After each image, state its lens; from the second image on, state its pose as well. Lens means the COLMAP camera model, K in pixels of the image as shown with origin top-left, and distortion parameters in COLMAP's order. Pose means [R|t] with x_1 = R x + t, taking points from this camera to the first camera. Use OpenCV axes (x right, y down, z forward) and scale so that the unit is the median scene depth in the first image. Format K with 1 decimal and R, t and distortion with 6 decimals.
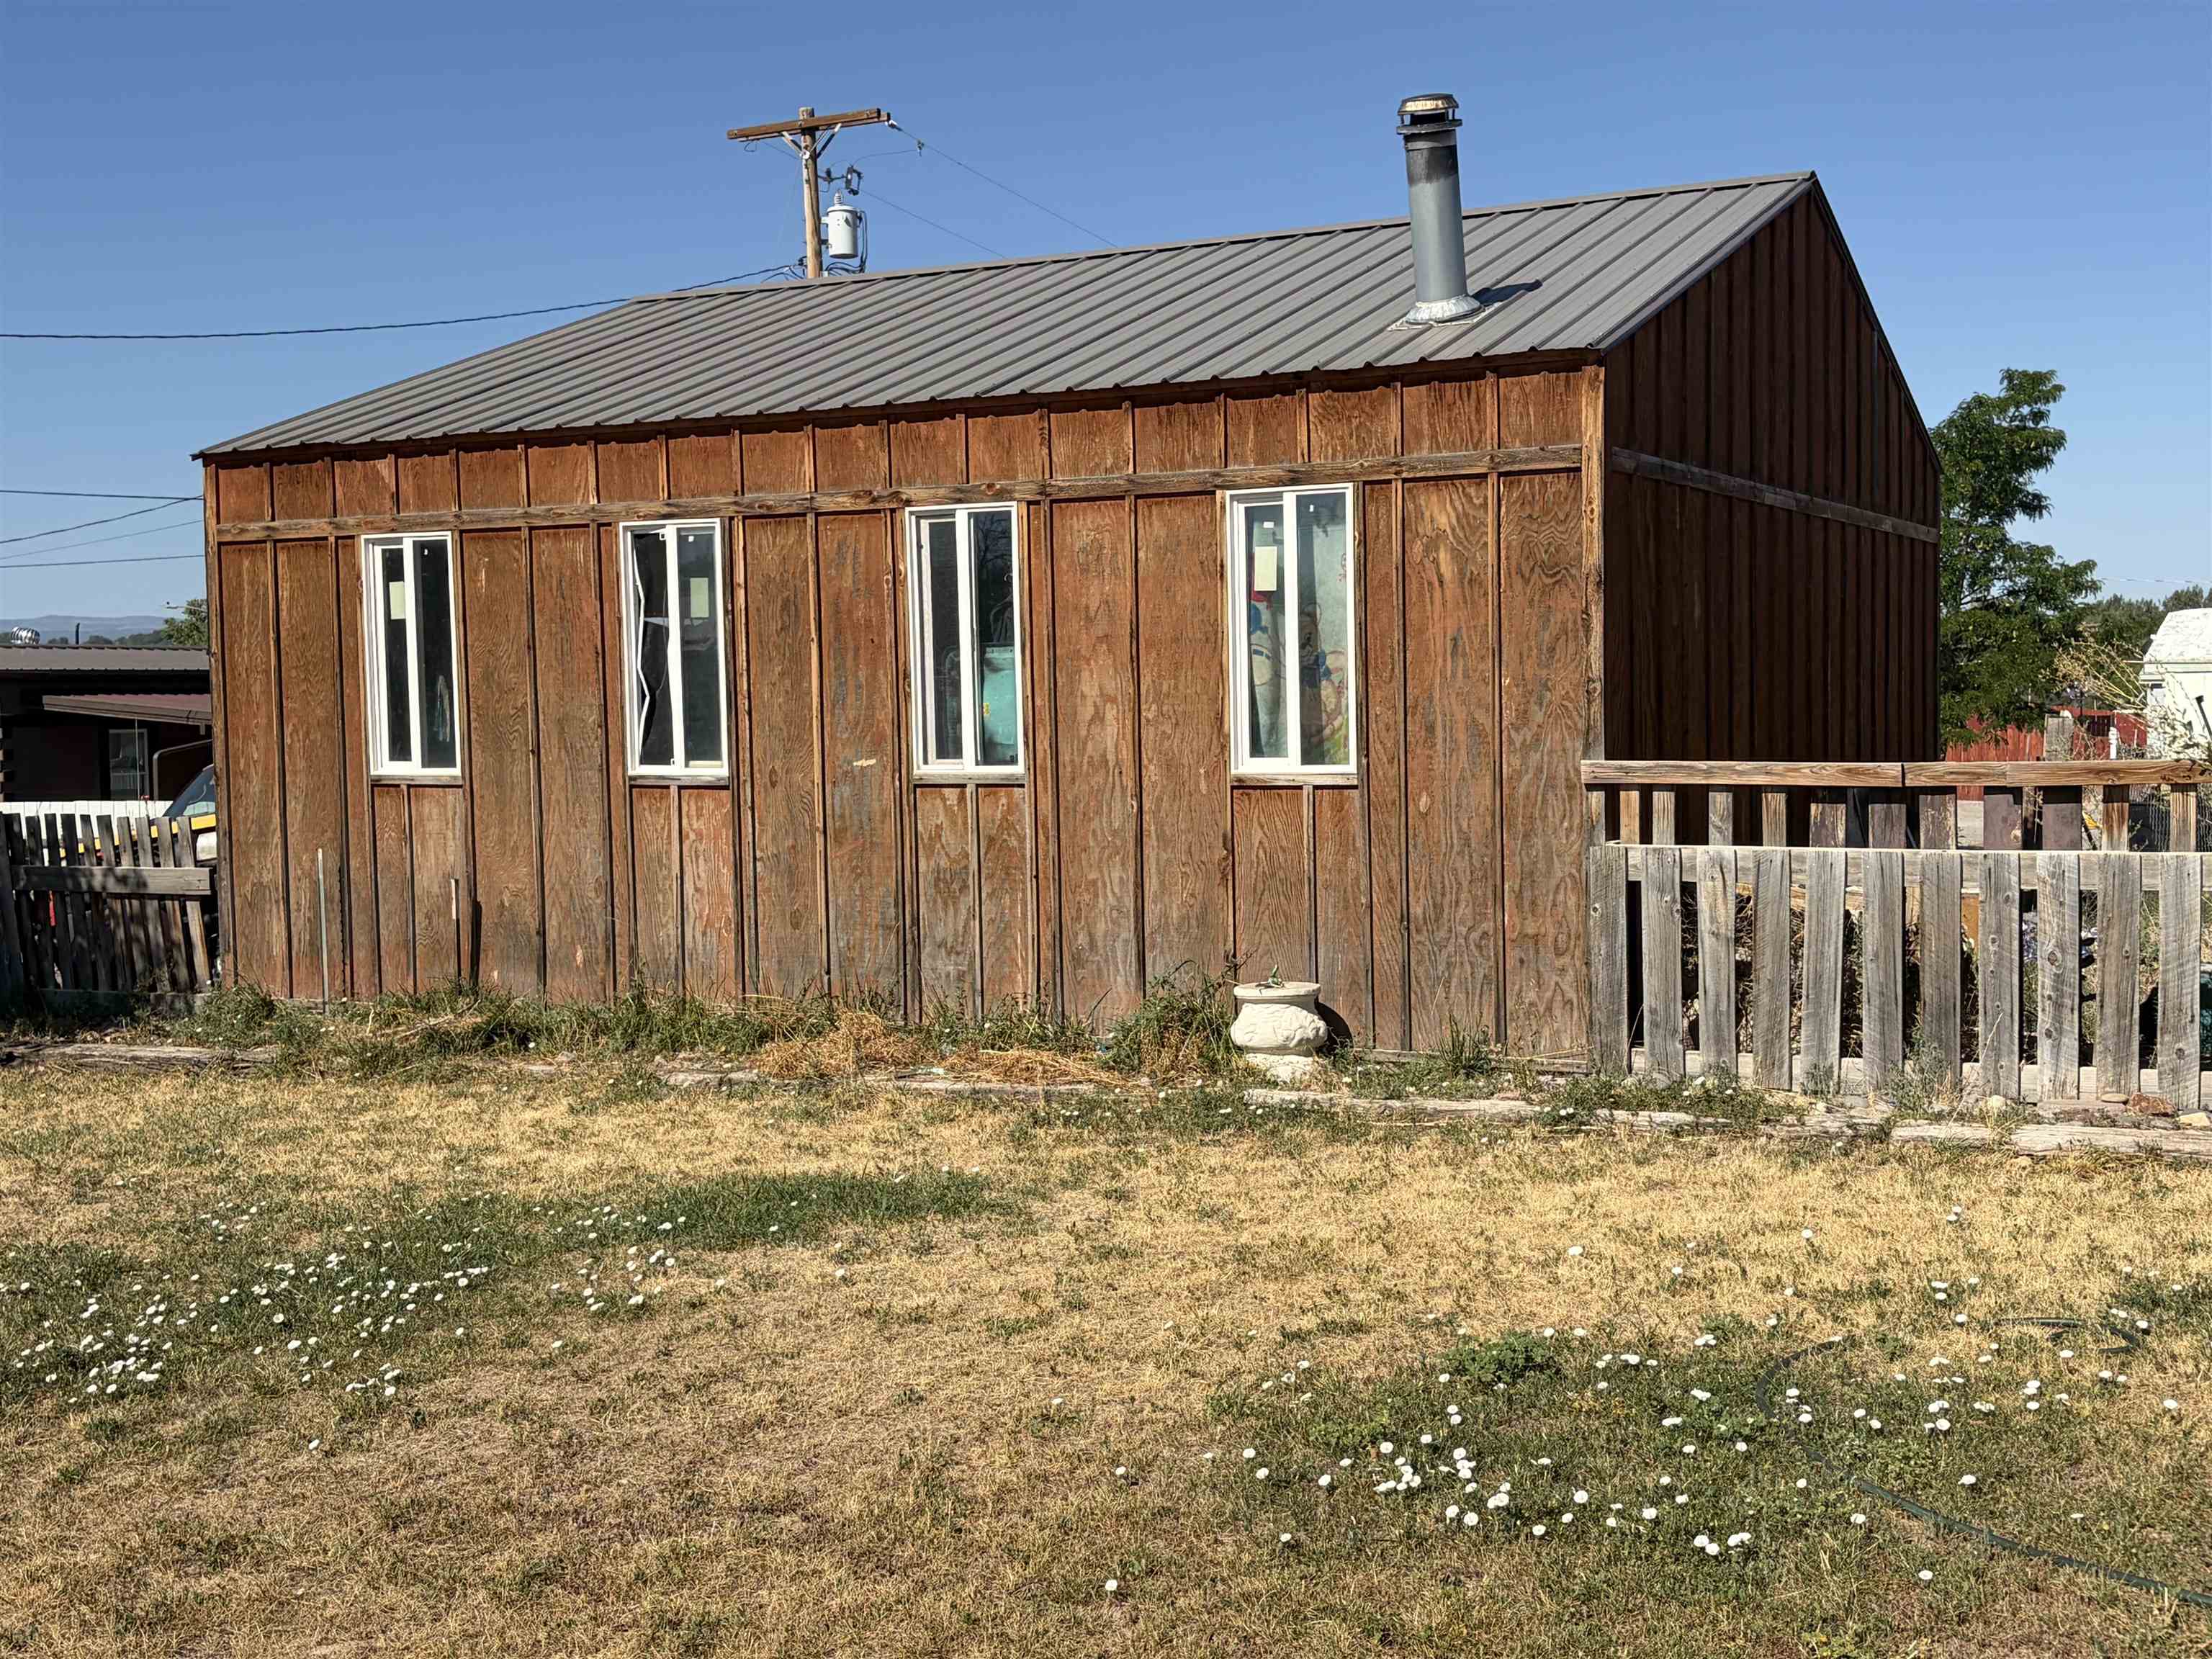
lens RADIAL K [[2614.5, 0, 1106.0], [0, 2614.5, 829.5], [0, 0, 1]] dist [0.154130, -0.034345]
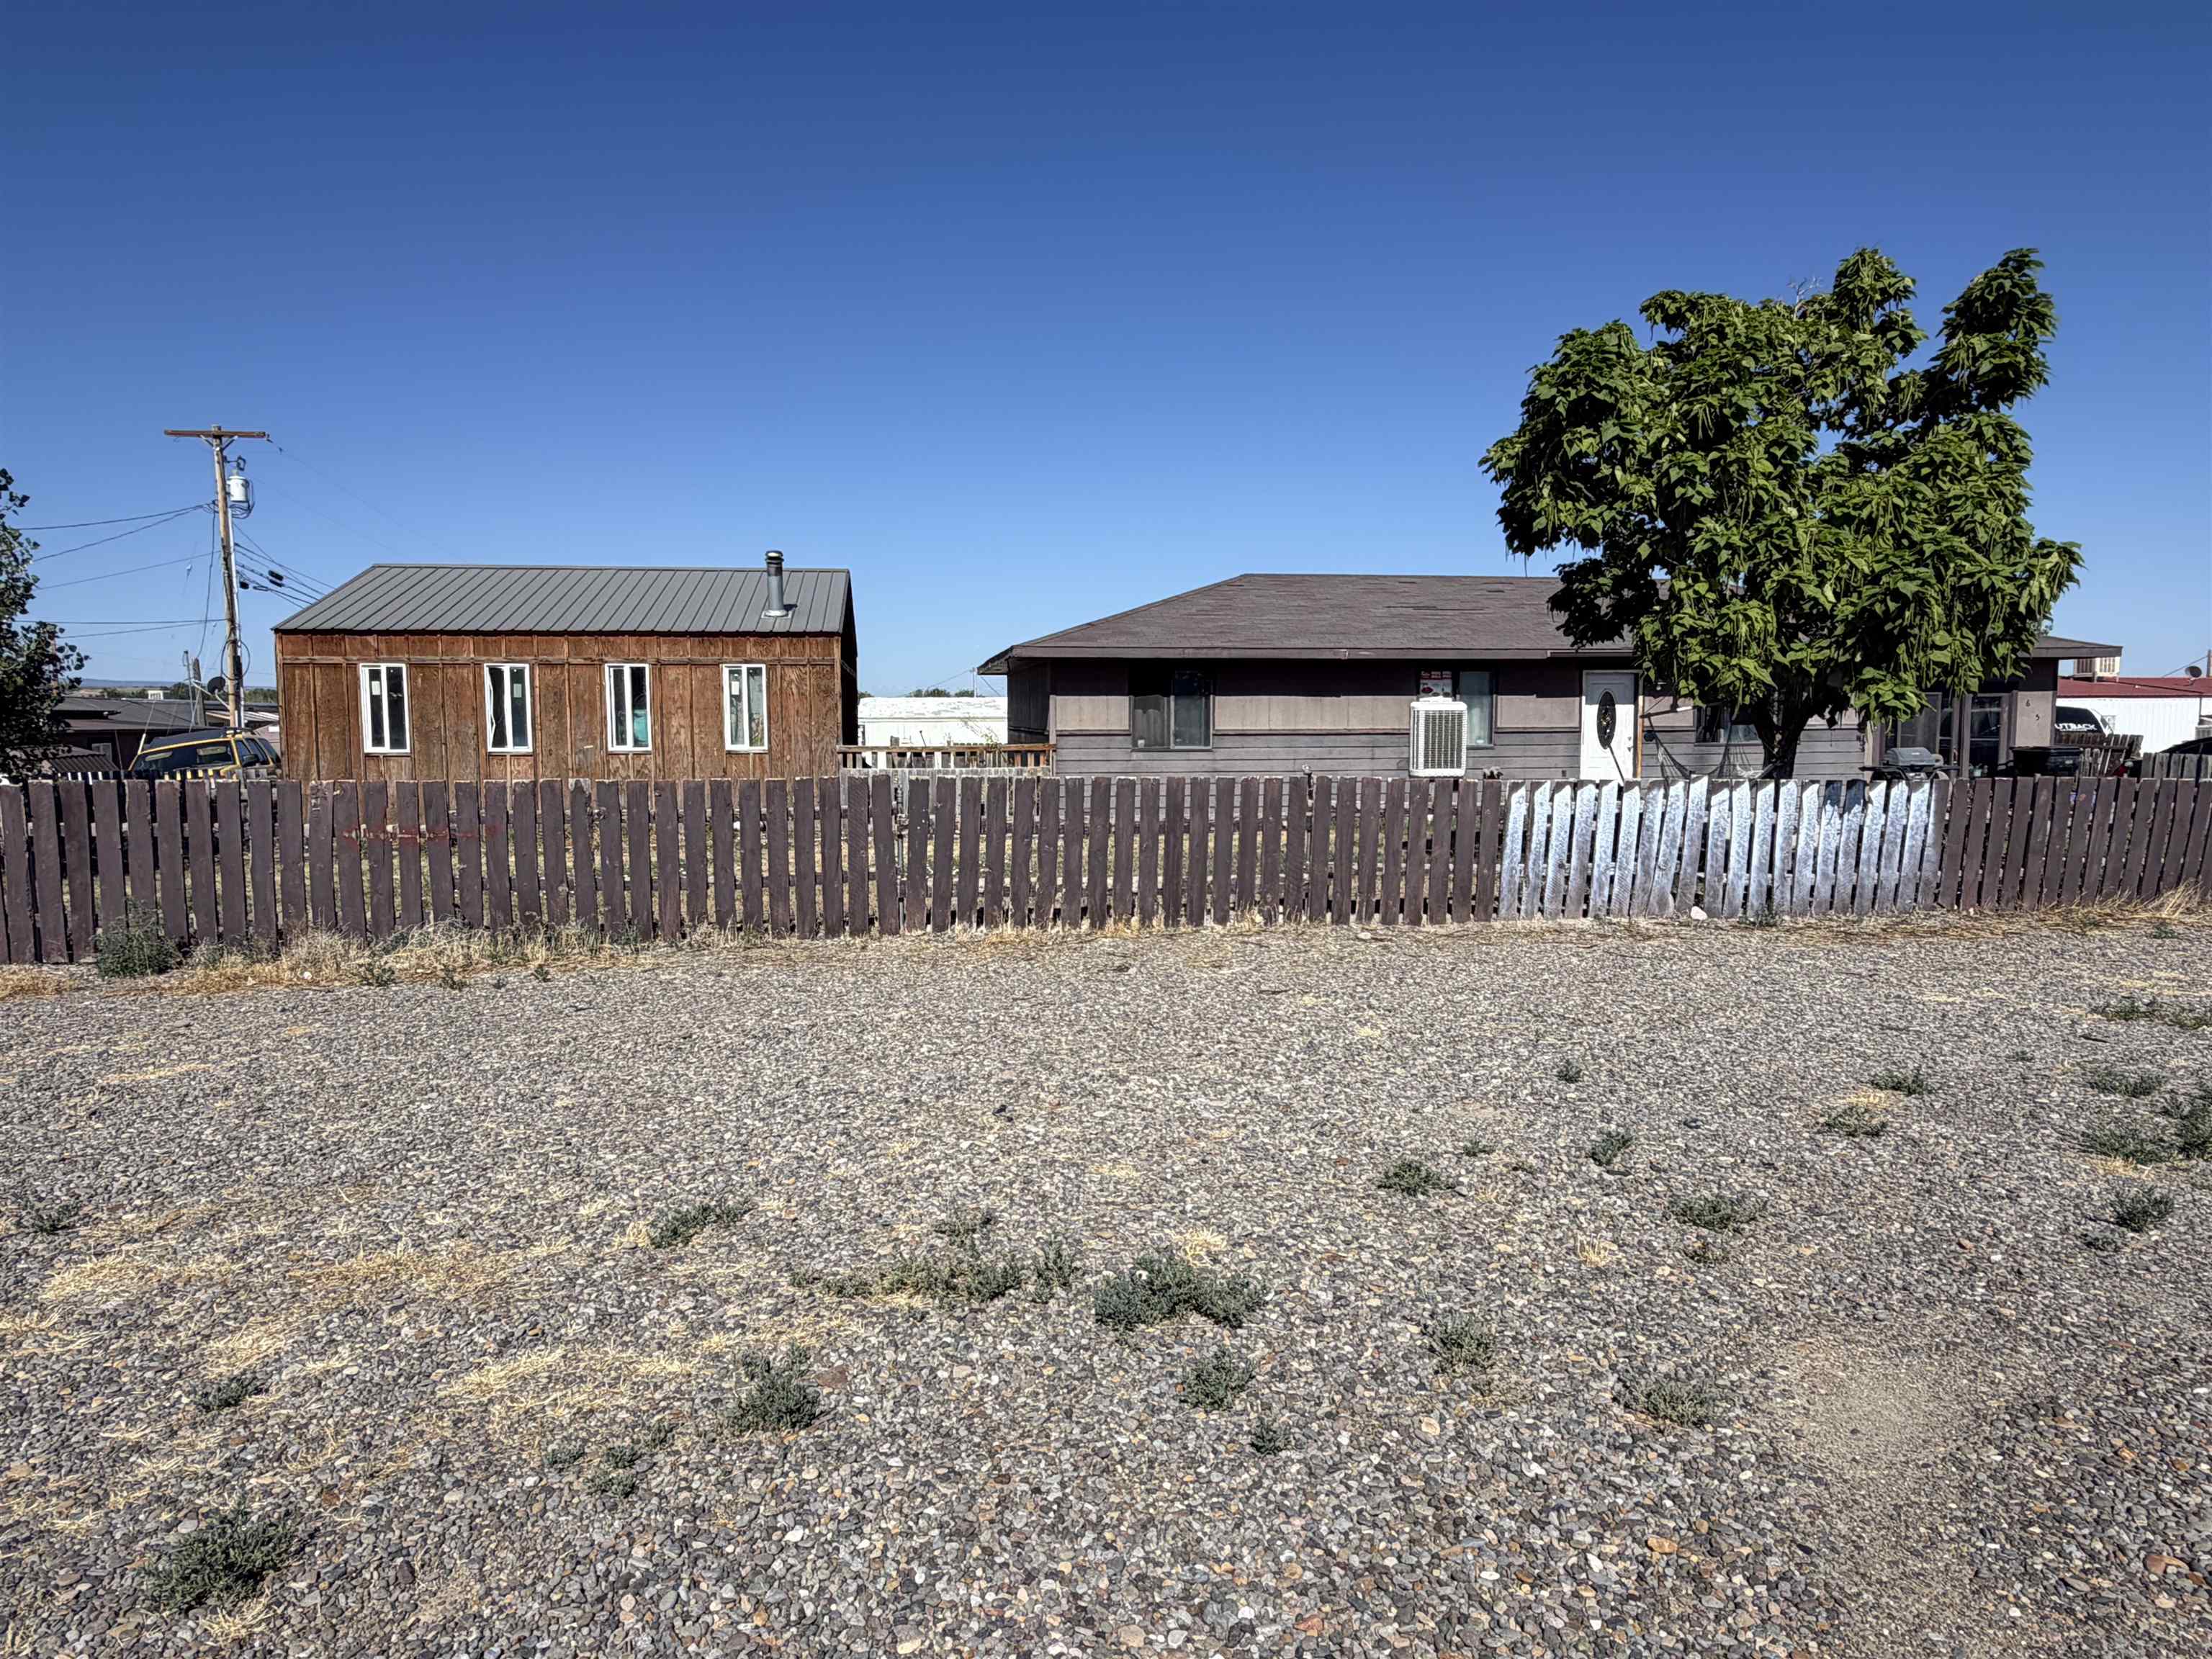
lens RADIAL K [[1367.7, 0, 1106.0], [0, 1367.7, 829.5], [0, 0, 1]] dist [0.002491, 0.001137]
pose [[0.816869, -0.030688, 0.576007, -0.525892], [0.019716, 0.999486, 0.025290, 0.042866], [-0.576487, -0.009302, 0.817054, -0.654828]]
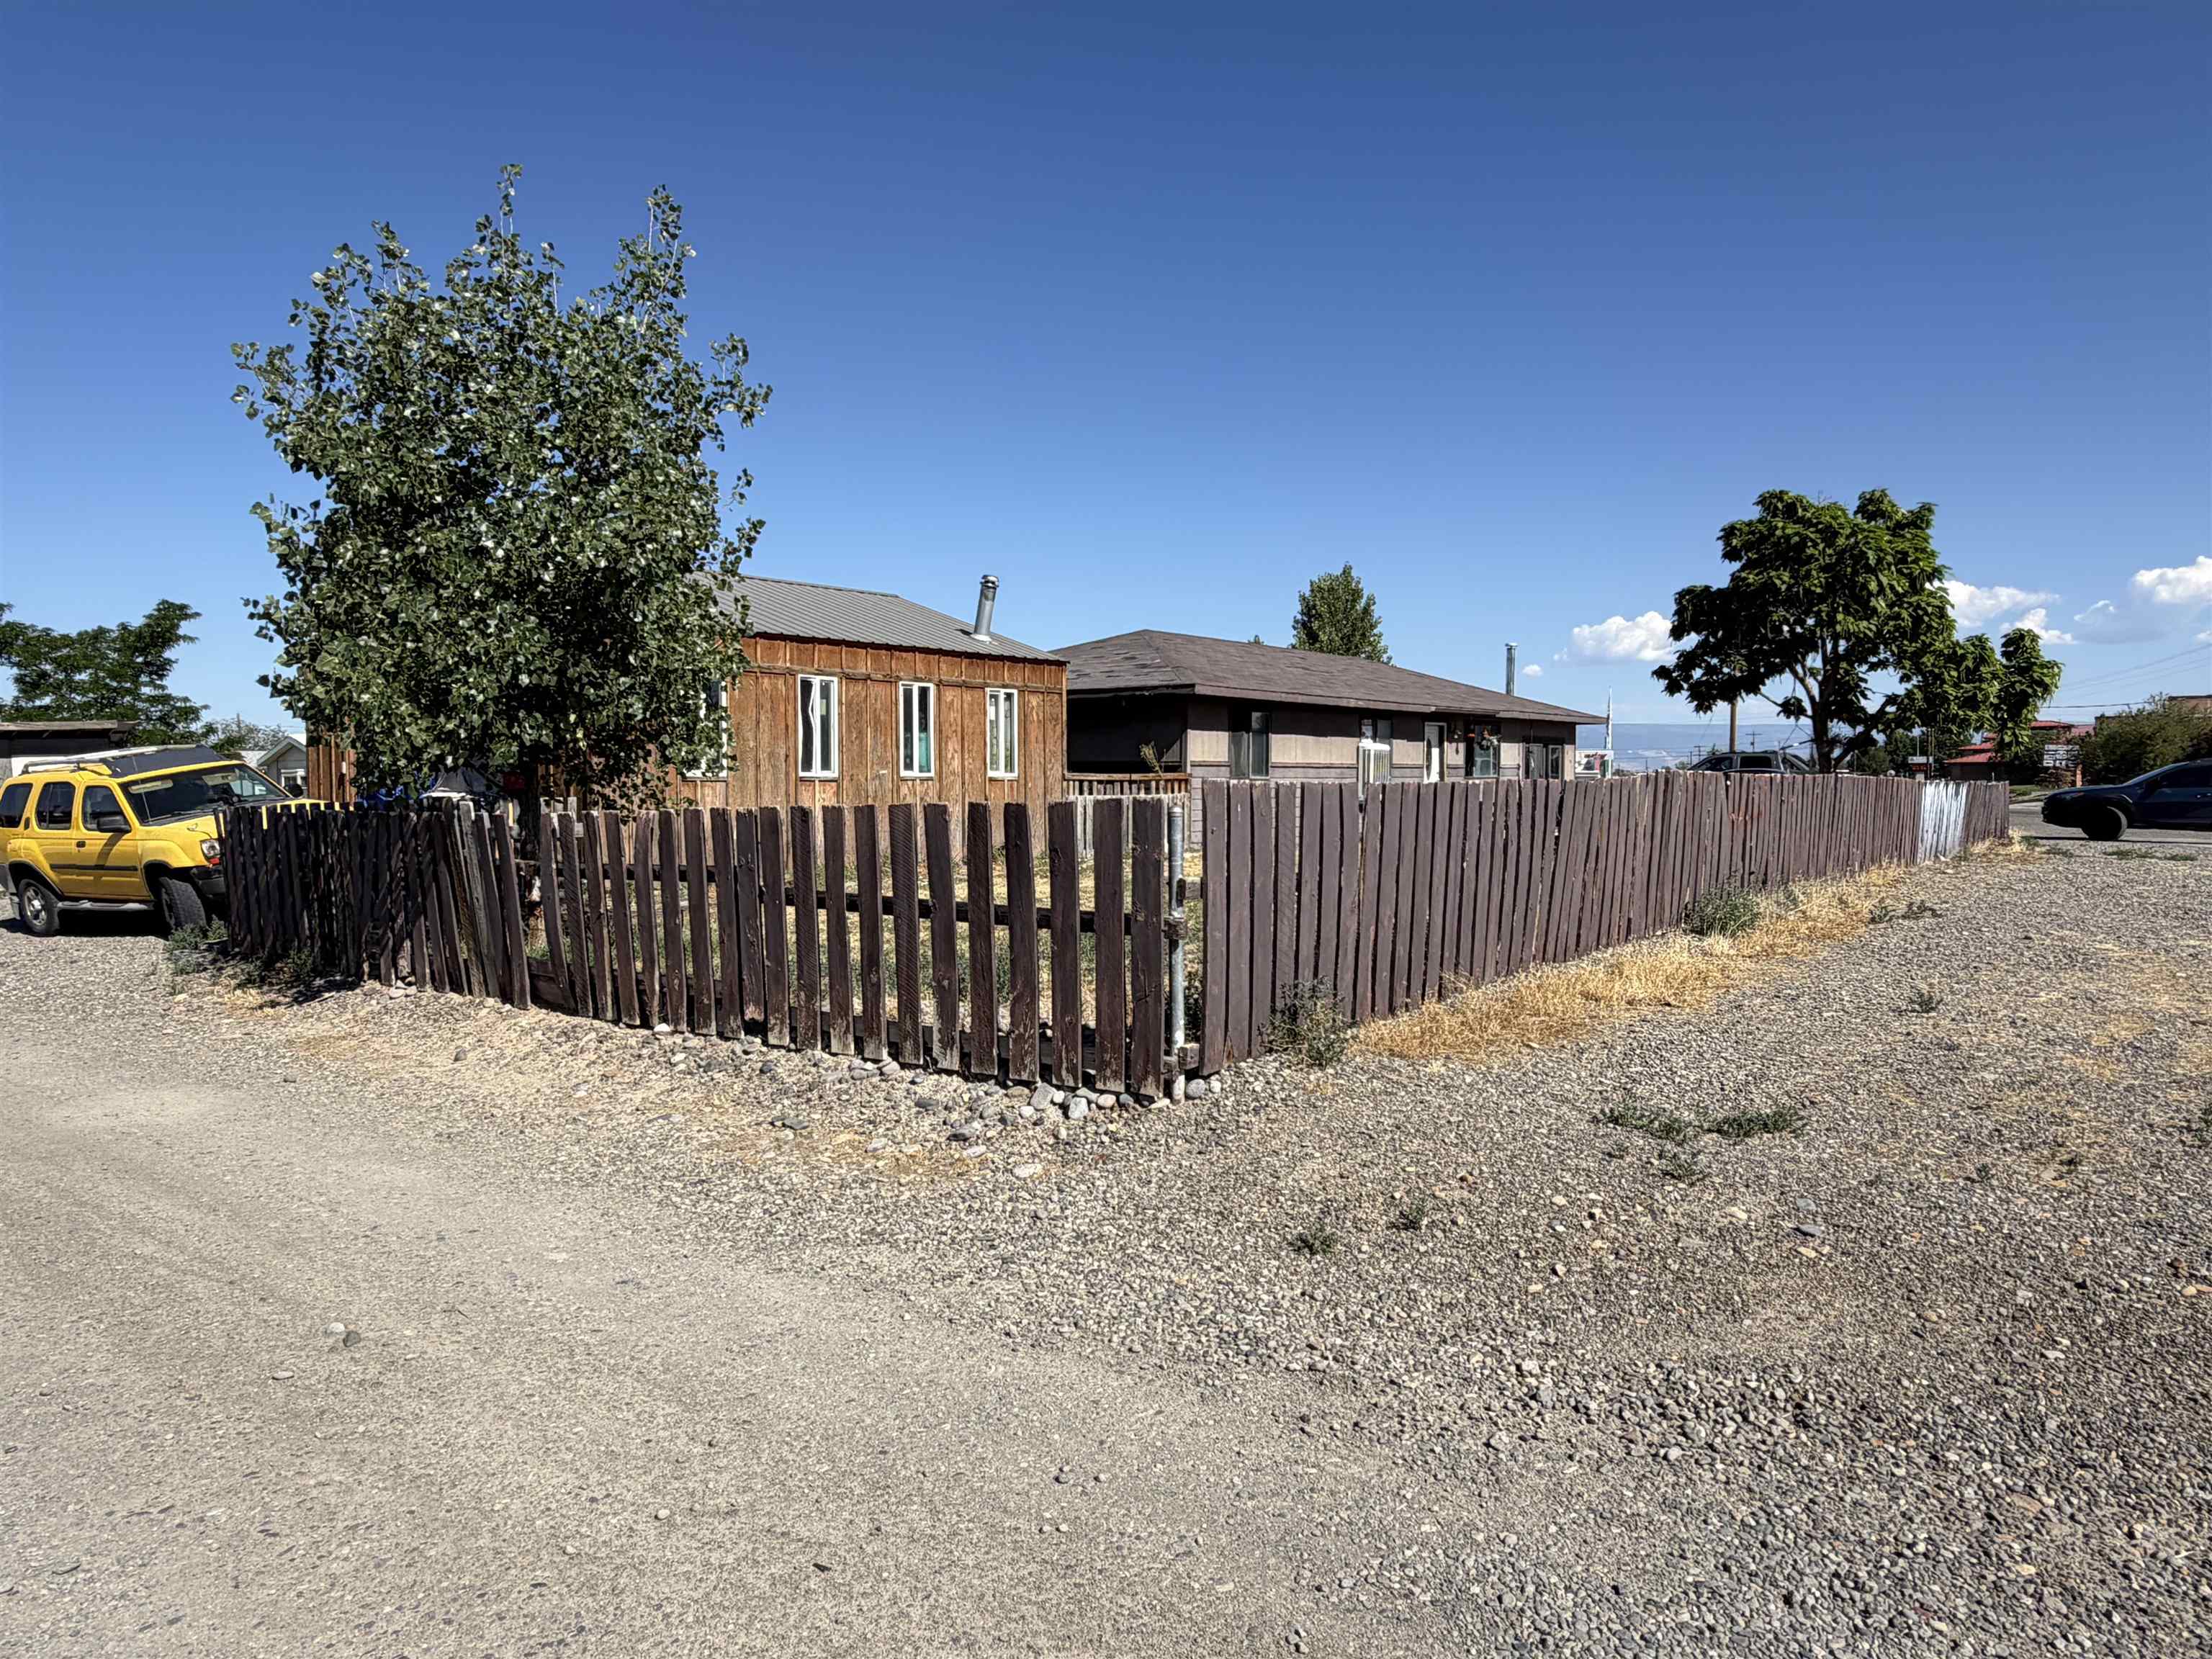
lens RADIAL K [[1367.7, 0, 1106.0], [0, 1367.7, 829.5], [0, 0, 1]] dist [0.002491, 0.001137]
pose [[0.199793, -0.020367, 0.979626, -1.466916], [0.046256, 0.998865, 0.011333, 0.029724], [-0.978746, 0.043050, 0.200509, 0.493114]]
